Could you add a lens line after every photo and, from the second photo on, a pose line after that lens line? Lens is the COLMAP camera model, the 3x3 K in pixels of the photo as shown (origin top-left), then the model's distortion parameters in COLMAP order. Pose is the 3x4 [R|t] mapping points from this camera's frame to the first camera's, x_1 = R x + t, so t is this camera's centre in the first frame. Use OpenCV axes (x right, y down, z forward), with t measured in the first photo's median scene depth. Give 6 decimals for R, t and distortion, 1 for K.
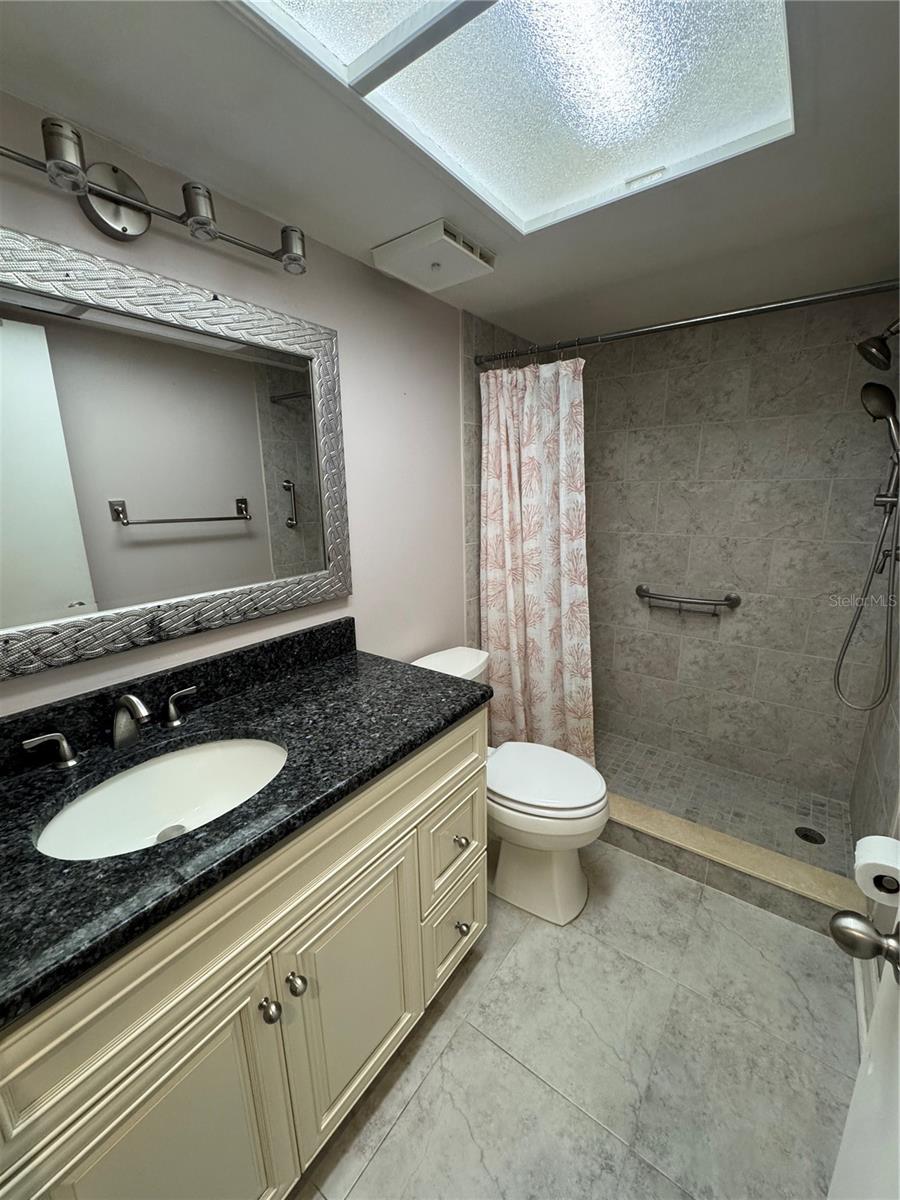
lens RADIAL K [[479.0, 0, 451.8], [0, 479.0, 604.6], [0, 0, 1]] dist [-0.003181, 0.000452]
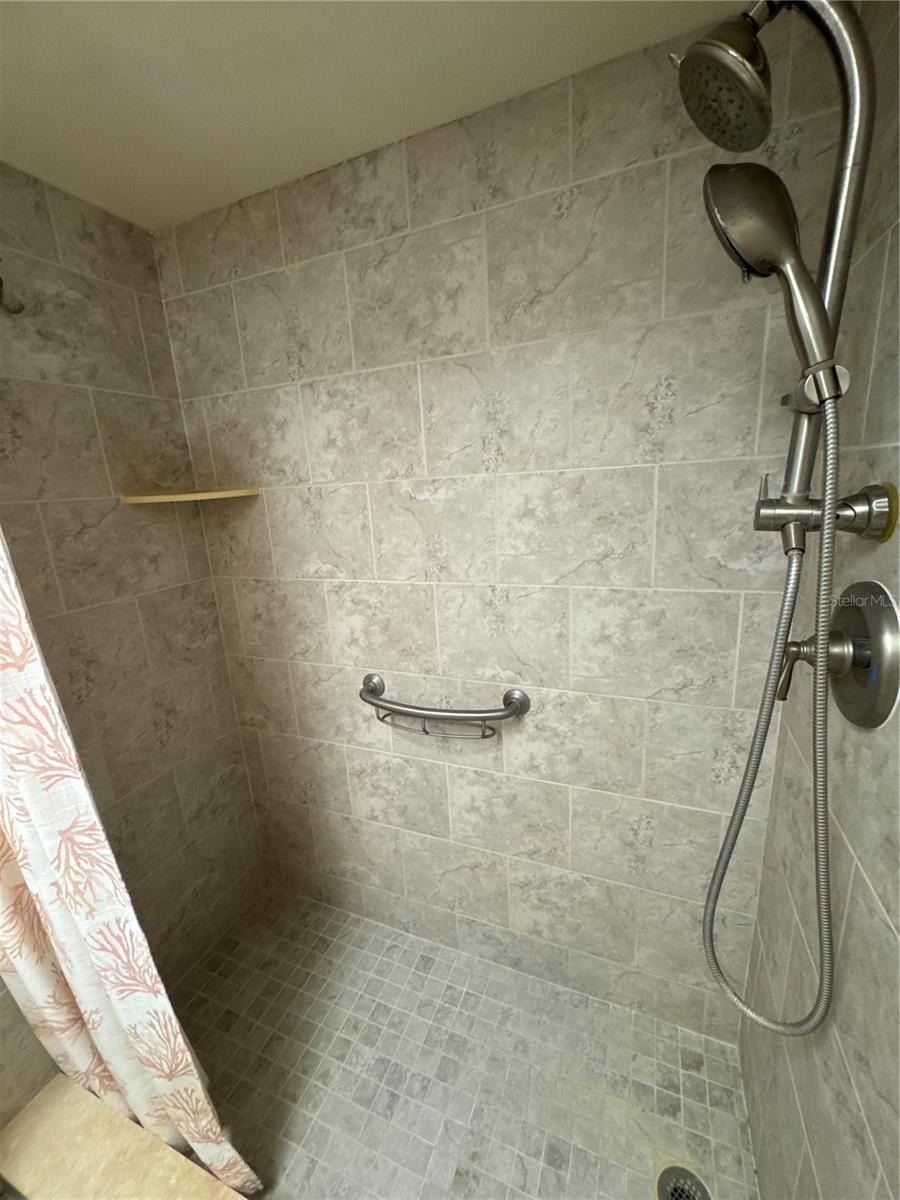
lens RADIAL K [[479.0, 0, 453.6], [0, 479.0, 606.0], [0, 0, 1]] dist [-0.003181, 0.000452]
pose [[0.964745, -0.100138, 0.243393, 0.404360], [0.100401, 0.994882, 0.011357, -0.127276], [-0.243284, 0.013480, 0.969861, 0.505658]]
